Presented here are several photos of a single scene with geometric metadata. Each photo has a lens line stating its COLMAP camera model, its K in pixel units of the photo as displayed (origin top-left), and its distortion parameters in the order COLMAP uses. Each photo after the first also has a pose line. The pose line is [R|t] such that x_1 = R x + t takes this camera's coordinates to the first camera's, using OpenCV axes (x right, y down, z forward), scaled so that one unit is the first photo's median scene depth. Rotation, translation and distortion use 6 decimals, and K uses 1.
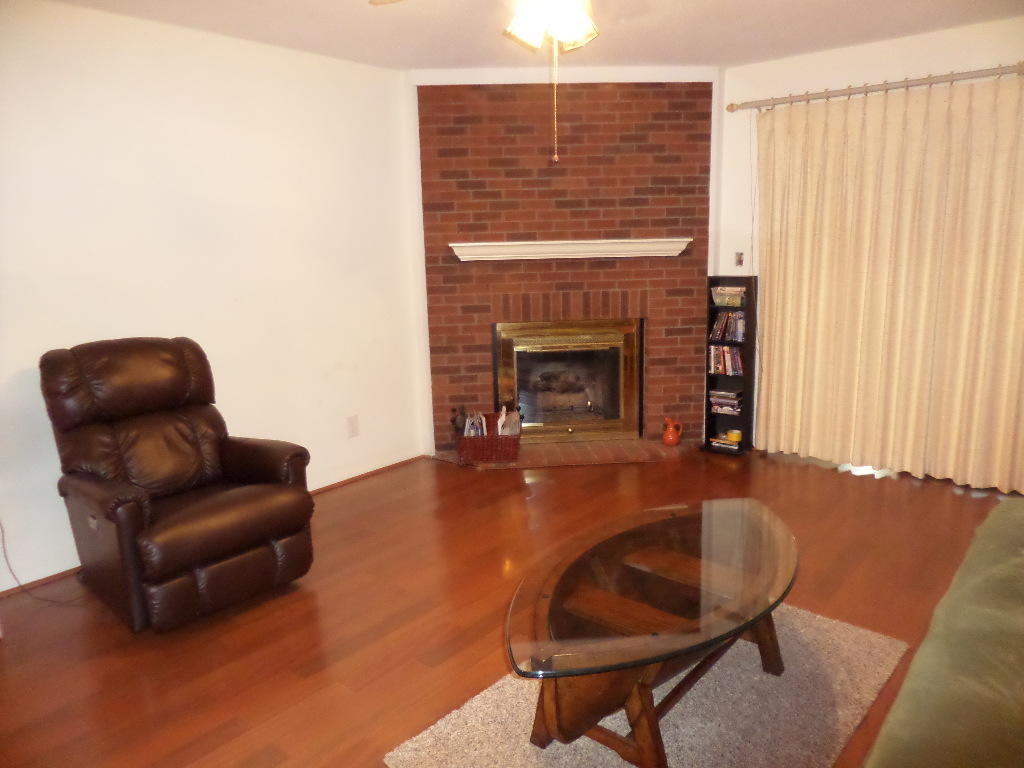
lens RADIAL K [[740.2, 0, 507.8], [0, 740.2, 380.0], [0, 0, 1]] dist [0.006826, 0.001630]
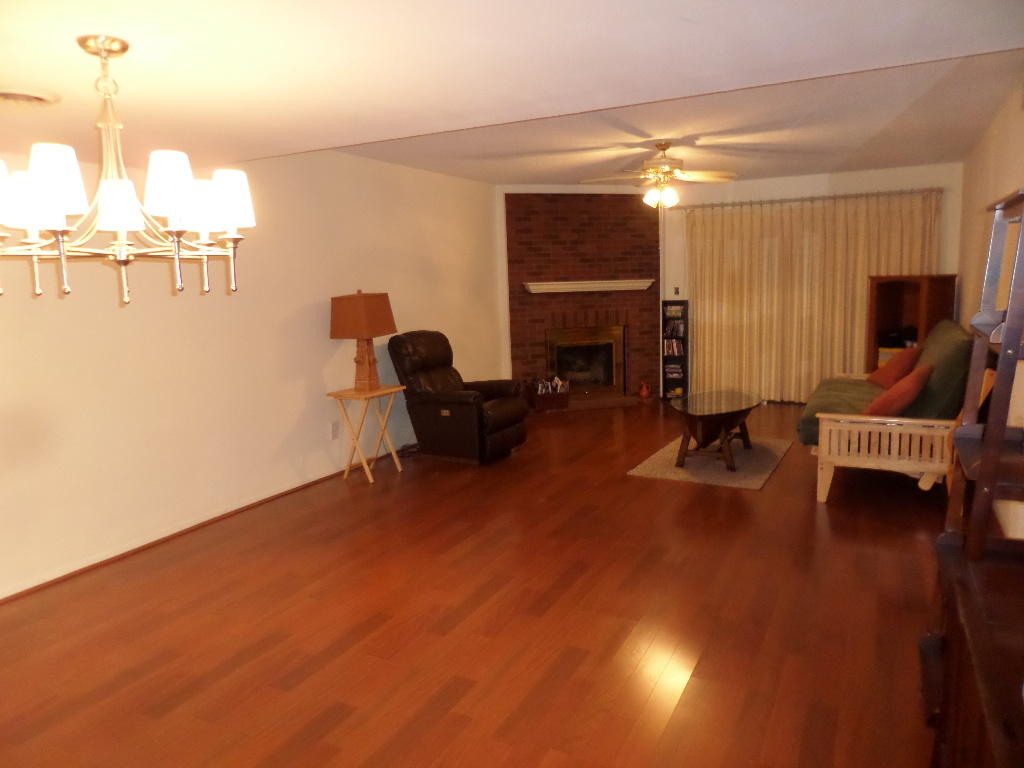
lens RADIAL K [[740.2, 0, 507.8], [0, 740.2, 380.0], [0, 0, 1]] dist [0.006826, 0.001630]
pose [[0.972696, -0.033817, 0.229607, -0.507949], [0.045622, 0.997885, -0.046298, 0.116542], [-0.227556, 0.055509, 0.972181, -0.640166]]
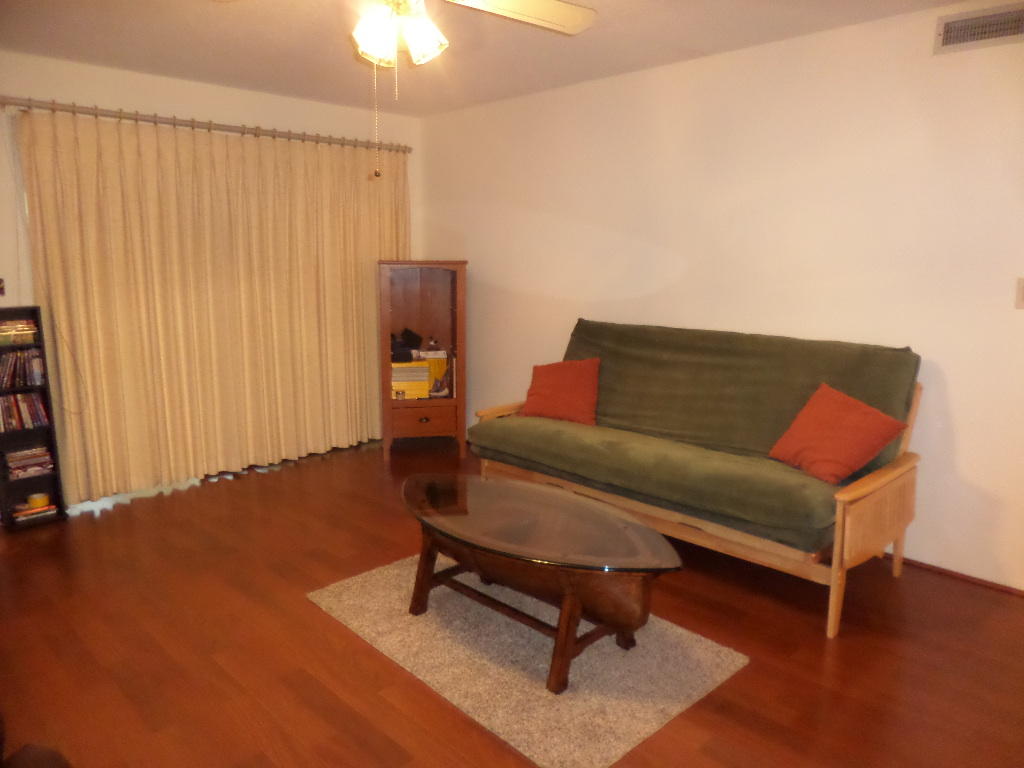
lens RADIAL K [[740.2, 0, 507.8], [0, 740.2, 380.0], [0, 0, 1]] dist [0.006826, 0.001630]
pose [[0.080509, -0.145460, 0.986083, -0.455513], [0.183914, 0.974476, 0.128732, -0.066635], [-0.979640, 0.170991, 0.105206, 0.392247]]
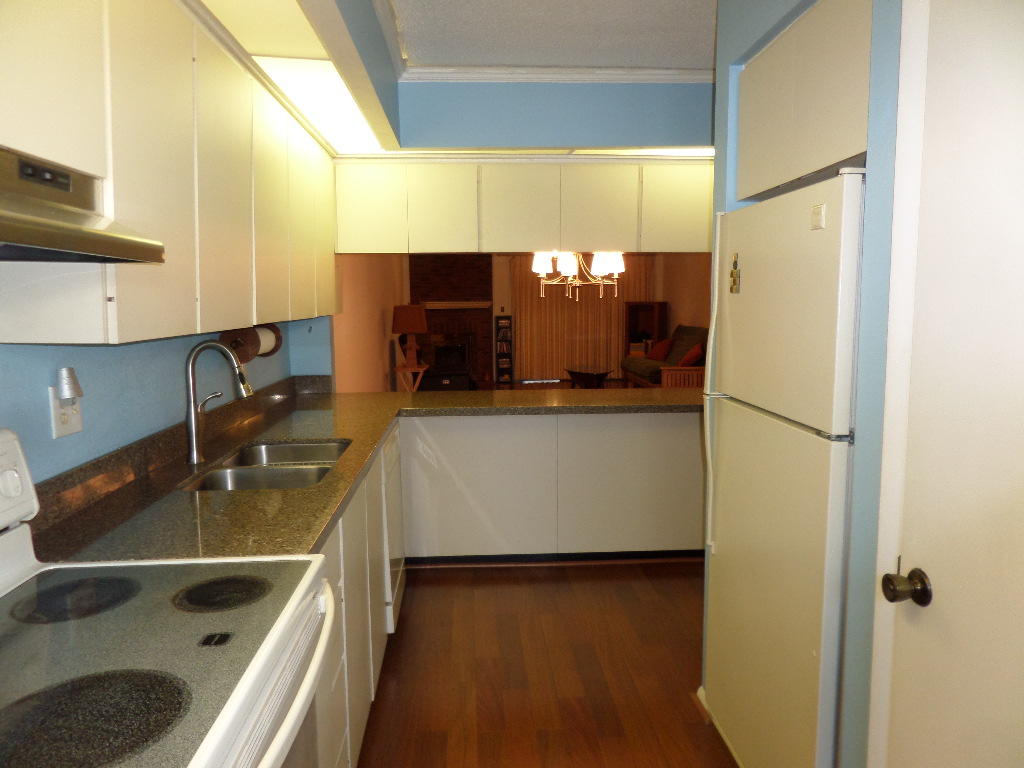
lens RADIAL K [[740.2, 0, 507.8], [0, 740.2, 380.0], [0, 0, 1]] dist [0.006826, 0.001630]
pose [[0.721032, -0.055434, 0.690681, -1.547185], [0.114802, 0.992575, -0.040182, 0.200350], [-0.683325, 0.108264, 0.722043, -0.923593]]
